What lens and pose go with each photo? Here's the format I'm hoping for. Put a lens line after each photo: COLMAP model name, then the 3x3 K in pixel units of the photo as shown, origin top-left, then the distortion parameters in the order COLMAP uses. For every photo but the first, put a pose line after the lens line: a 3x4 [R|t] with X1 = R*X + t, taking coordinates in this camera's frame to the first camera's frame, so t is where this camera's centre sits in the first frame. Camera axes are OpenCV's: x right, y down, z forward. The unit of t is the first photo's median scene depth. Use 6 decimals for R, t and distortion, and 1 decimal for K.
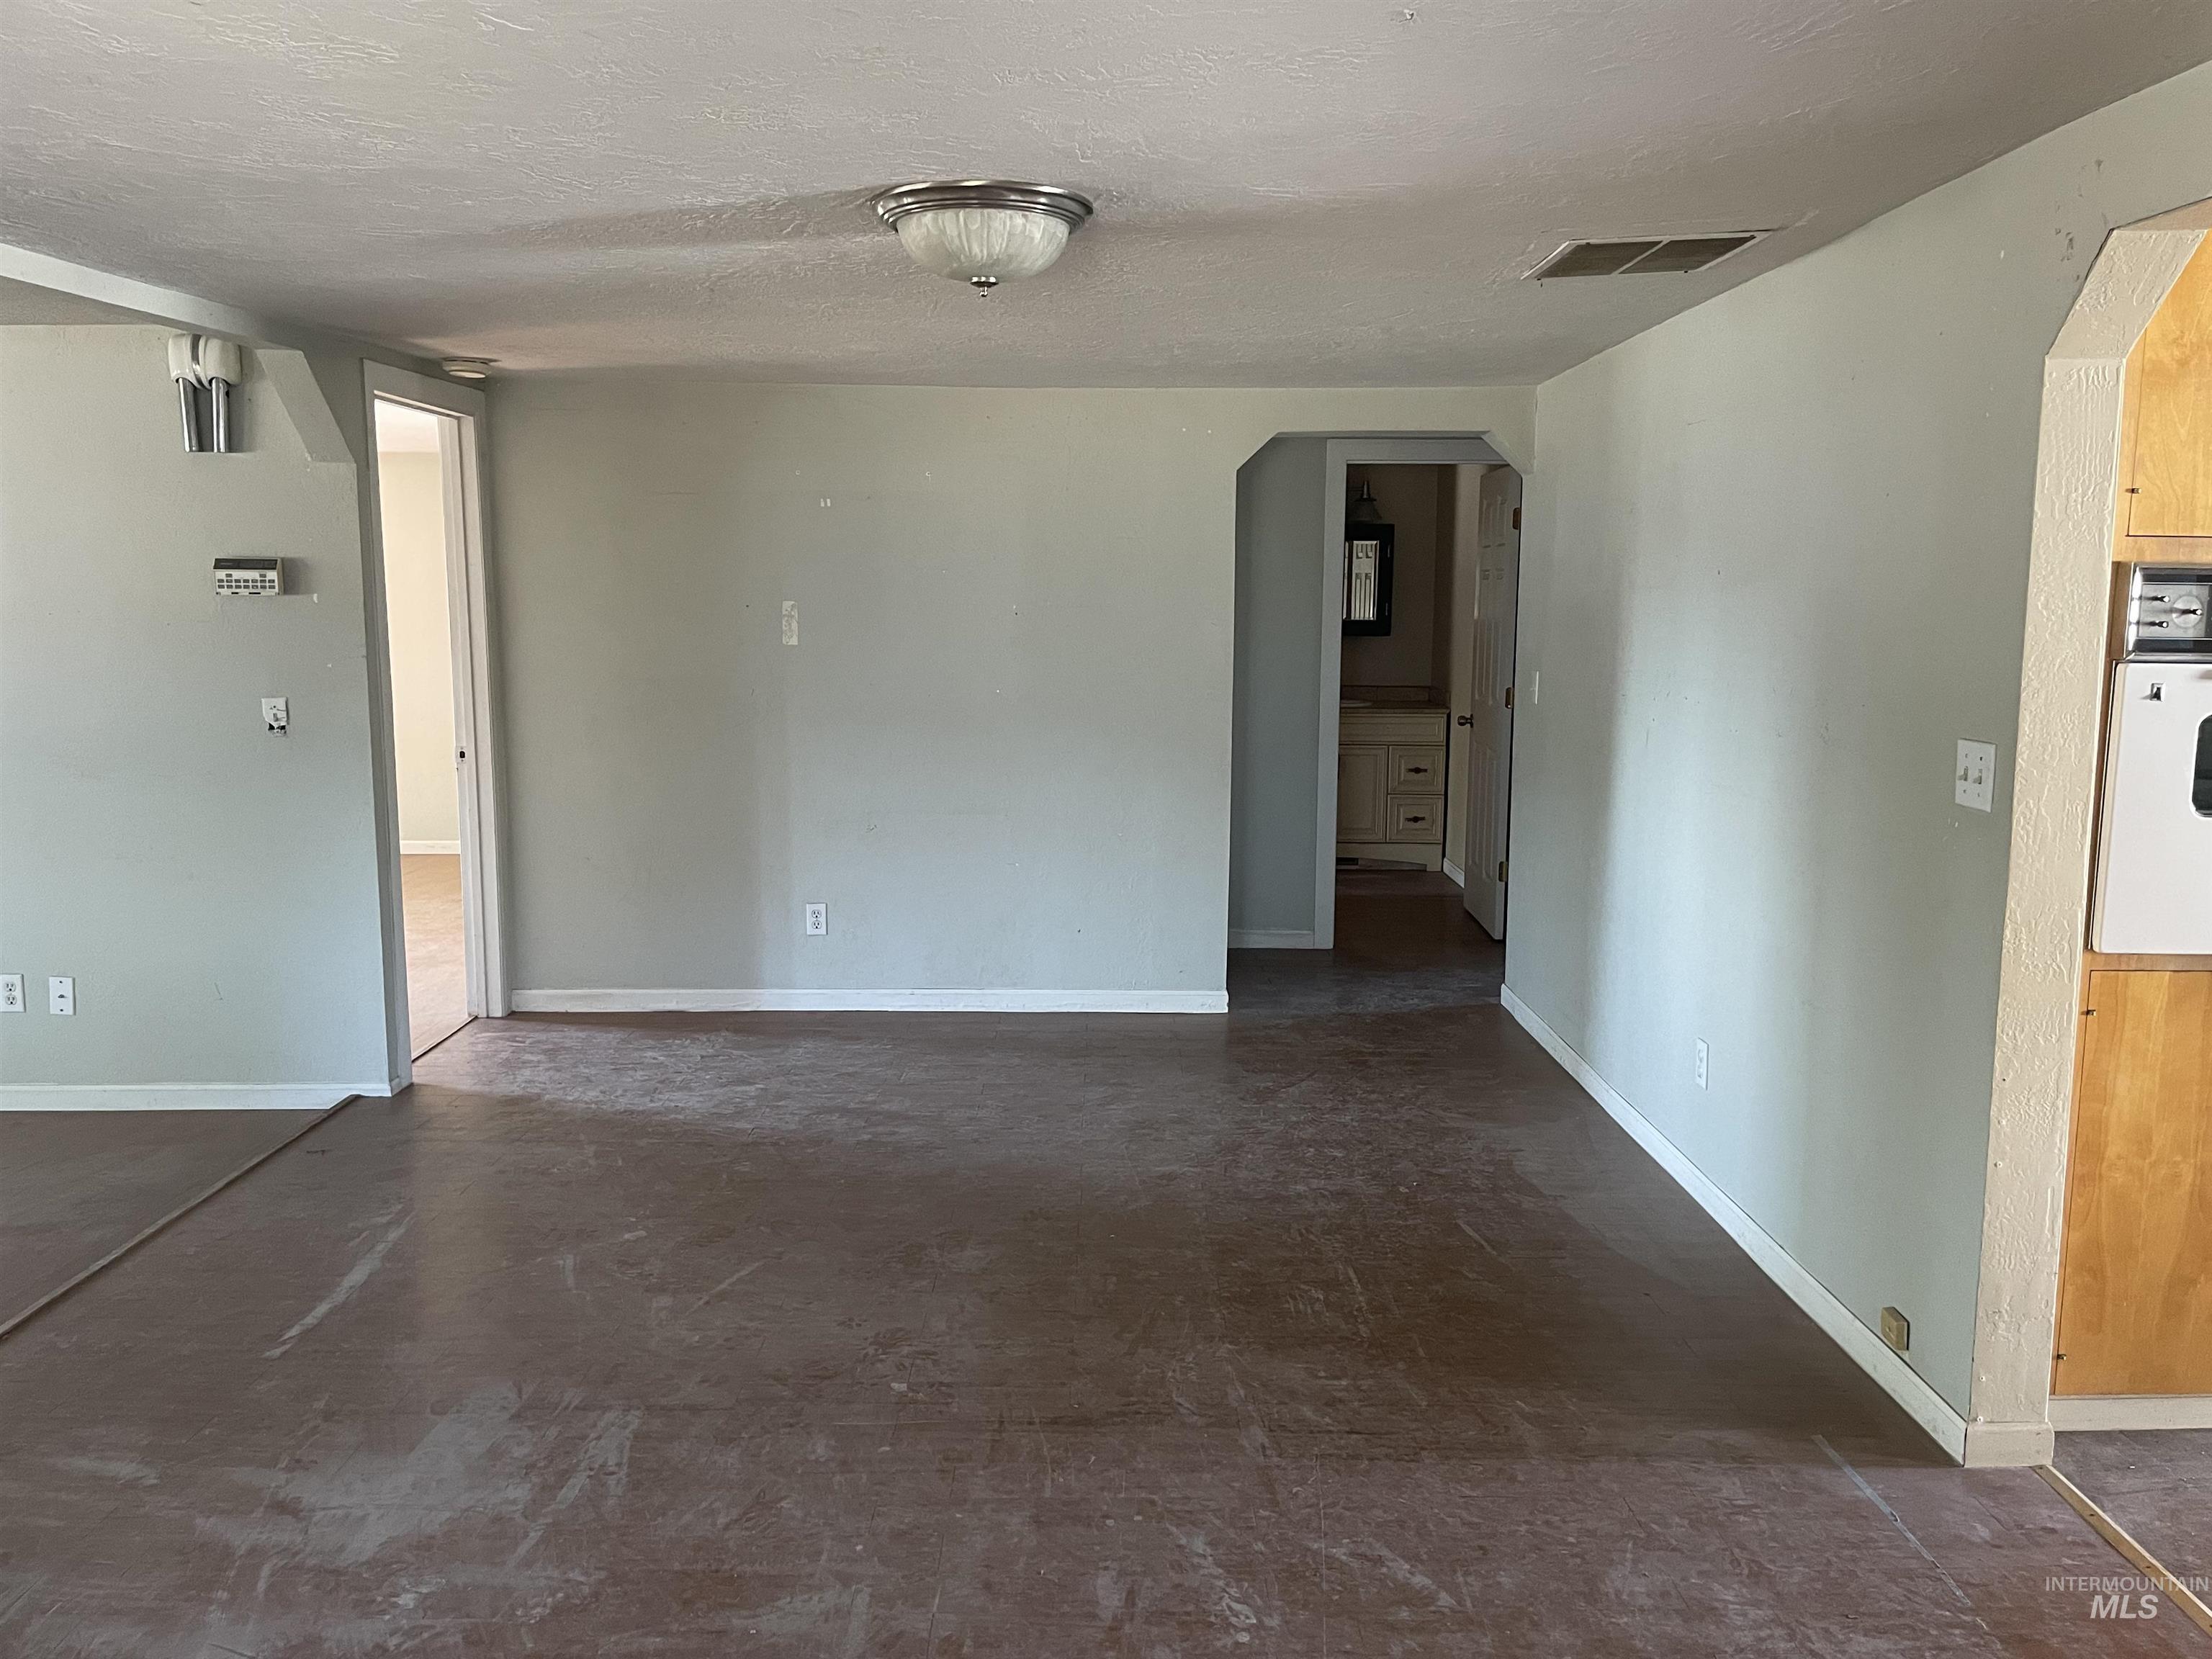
lens RADIAL K [[1676.5, 0, 1114.2], [0, 1676.5, 796.4], [0, 0, 1]] dist [0.089338, -0.112116]
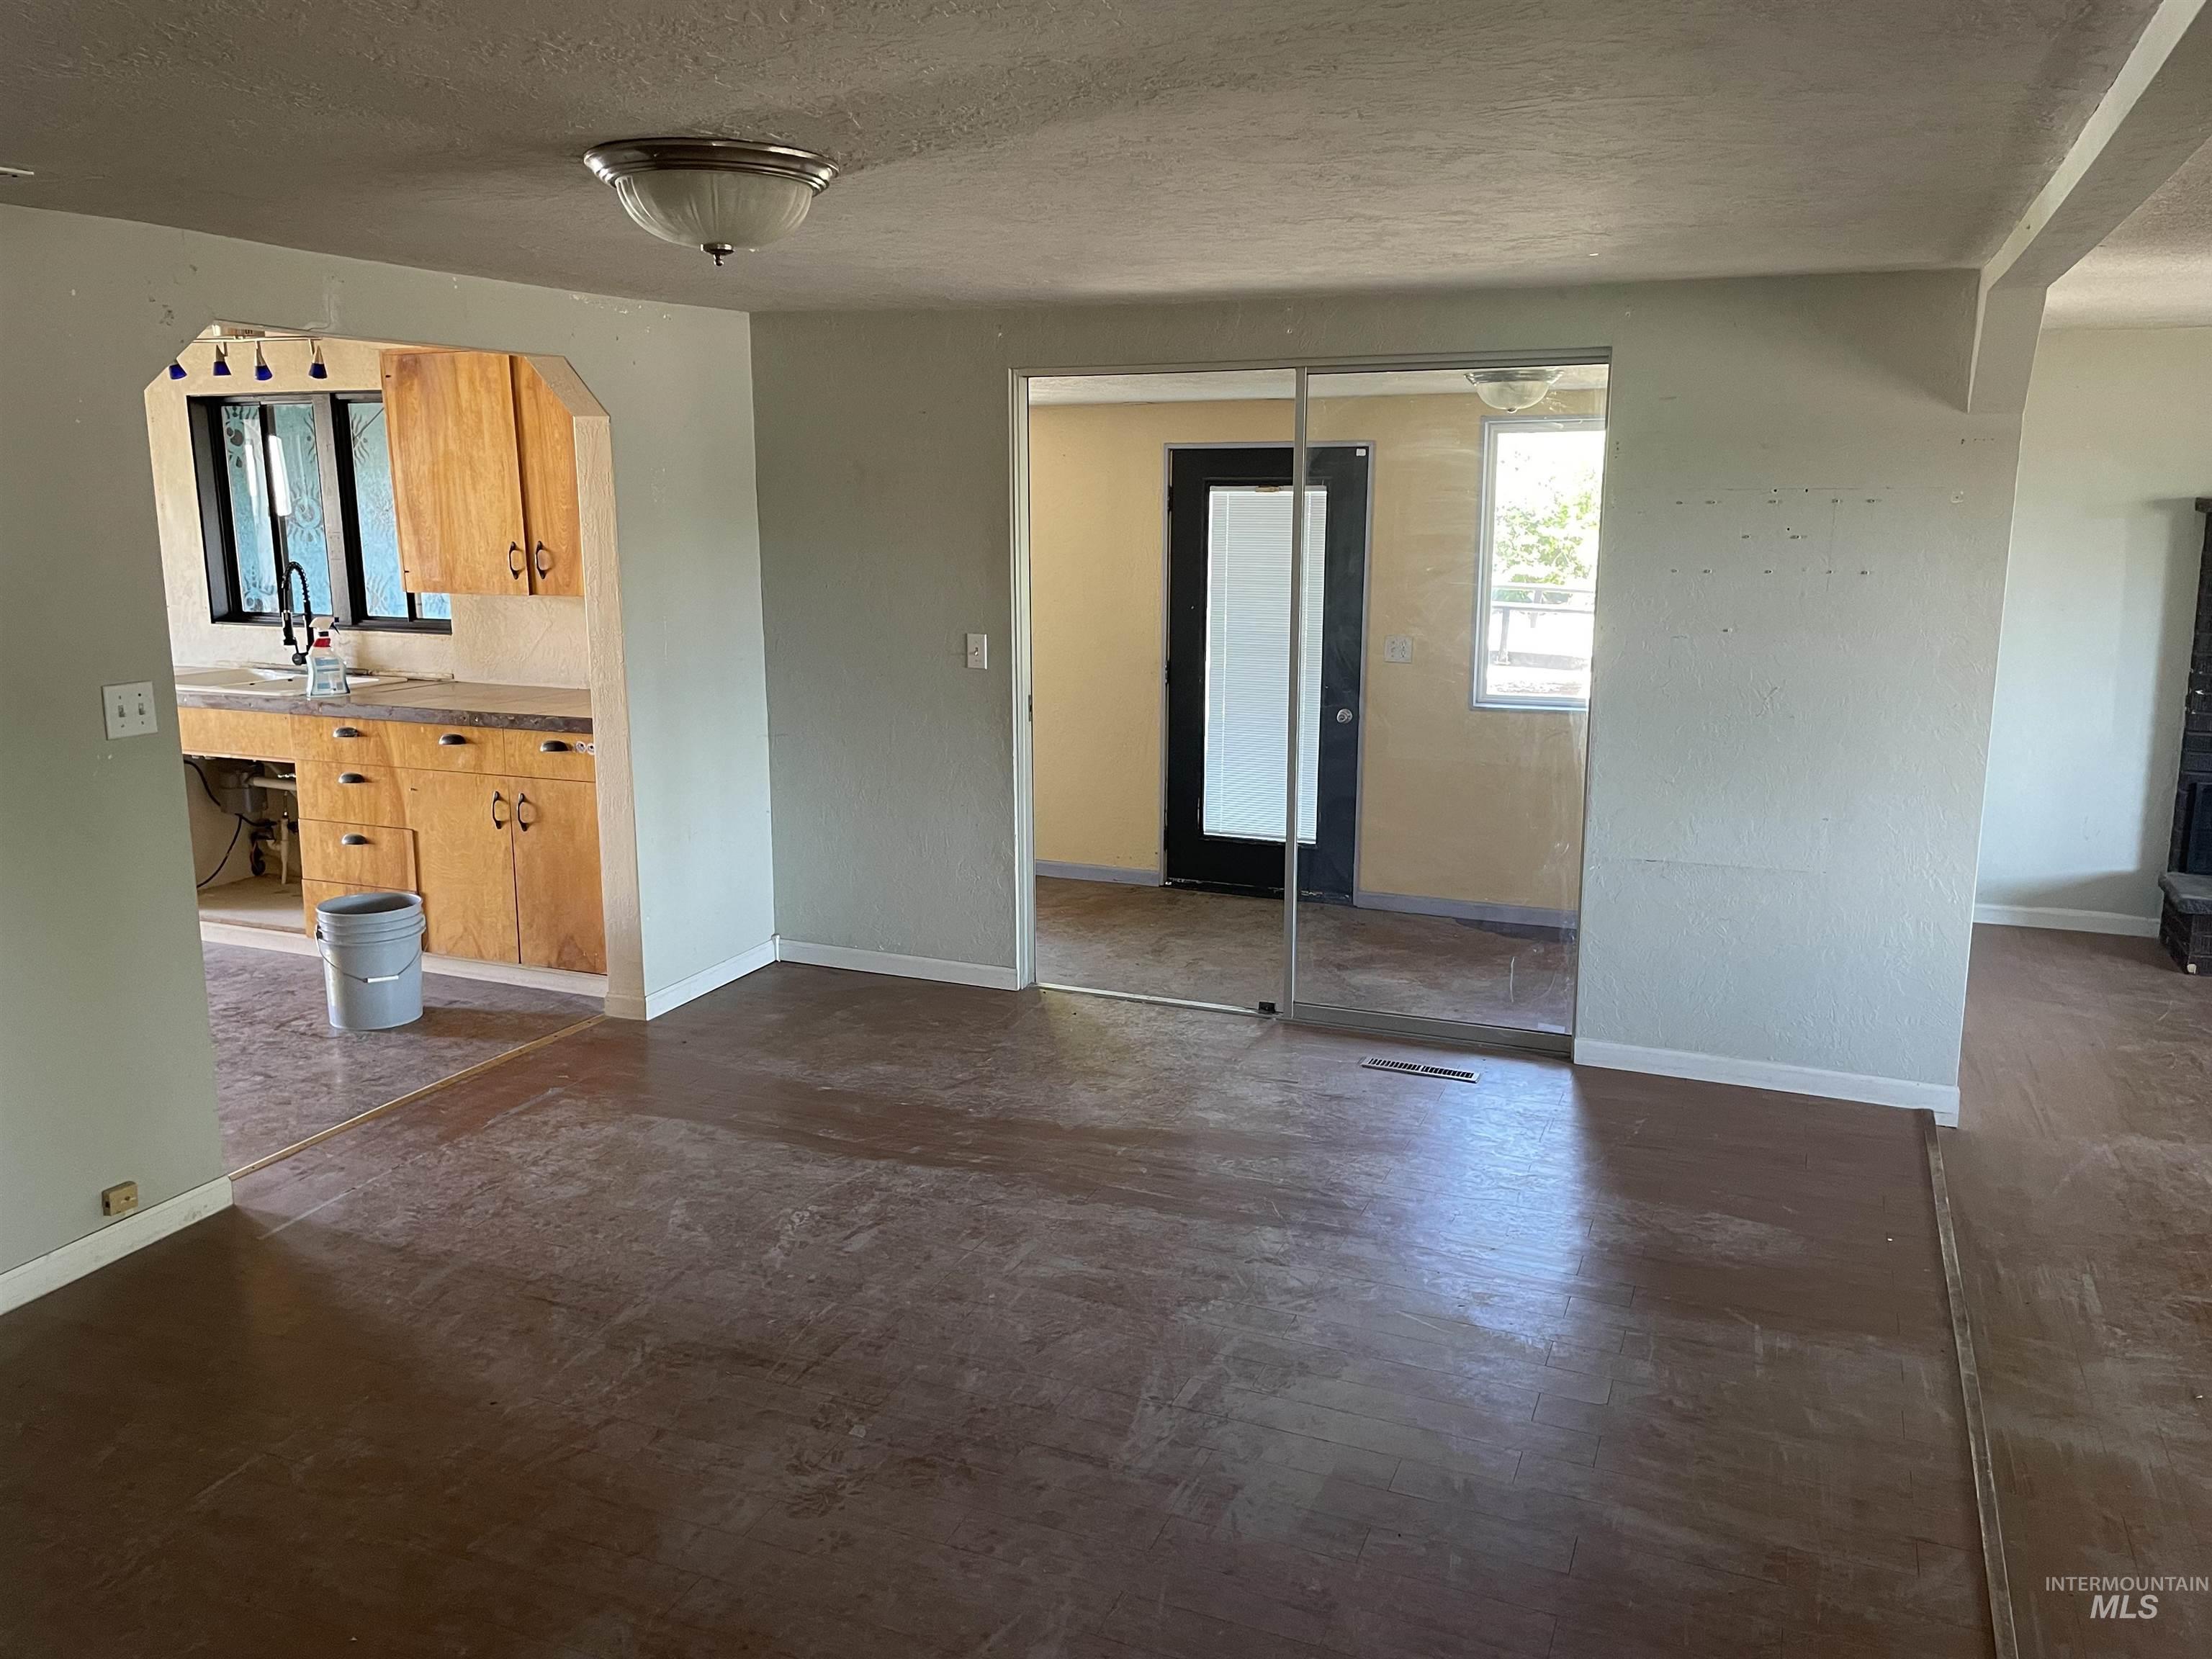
lens RADIAL K [[1676.5, 0, 1114.2], [0, 1676.5, 796.4], [0, 0, 1]] dist [0.089338, -0.112116]
pose [[-0.921673, -0.075053, 0.380639, -0.606307], [0.044064, 0.954511, 0.294901, -0.271752], [-0.385457, 0.288575, -0.876440, 1.707694]]
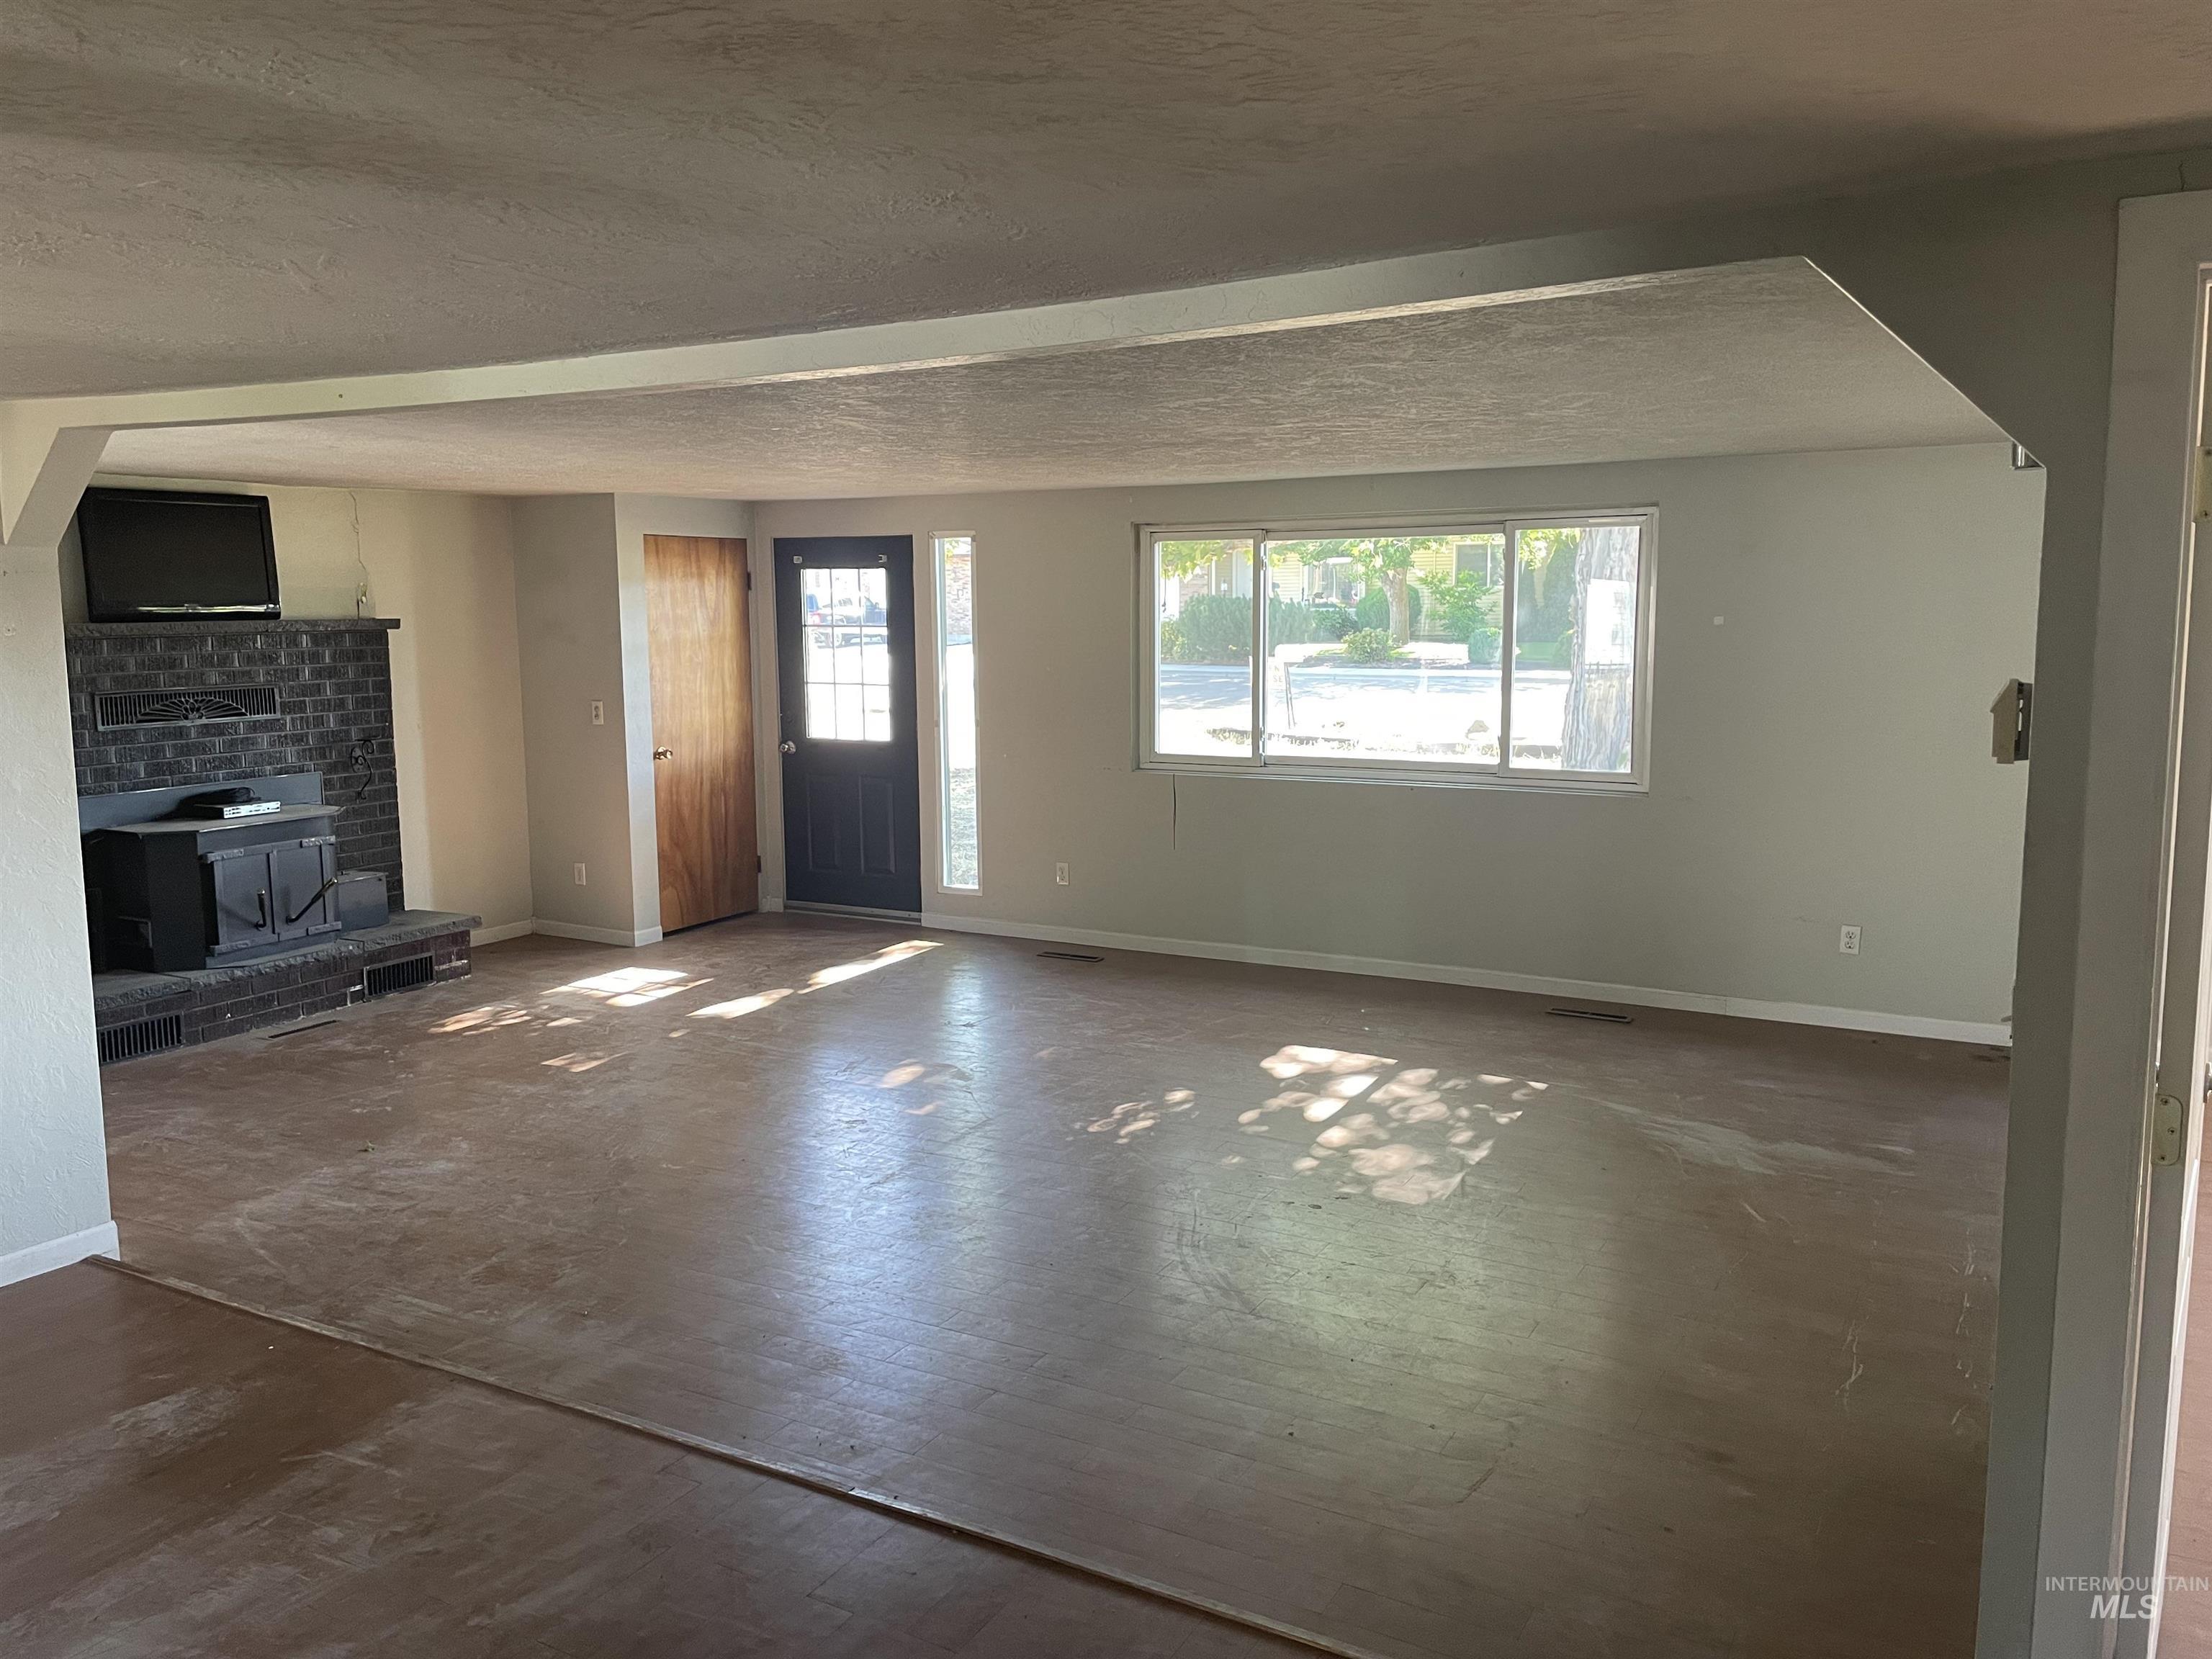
lens RADIAL K [[1663.1, 0, 1101.0], [0, 1663.1, 819.9], [0, 0, 1]] dist [0.085994, -0.115169]
pose [[-0.489600, 0.112101, -0.864711, 0.034338], [-0.097067, 0.978530, 0.181816, -0.231938], [0.866527, 0.172952, -0.468207, 1.532541]]
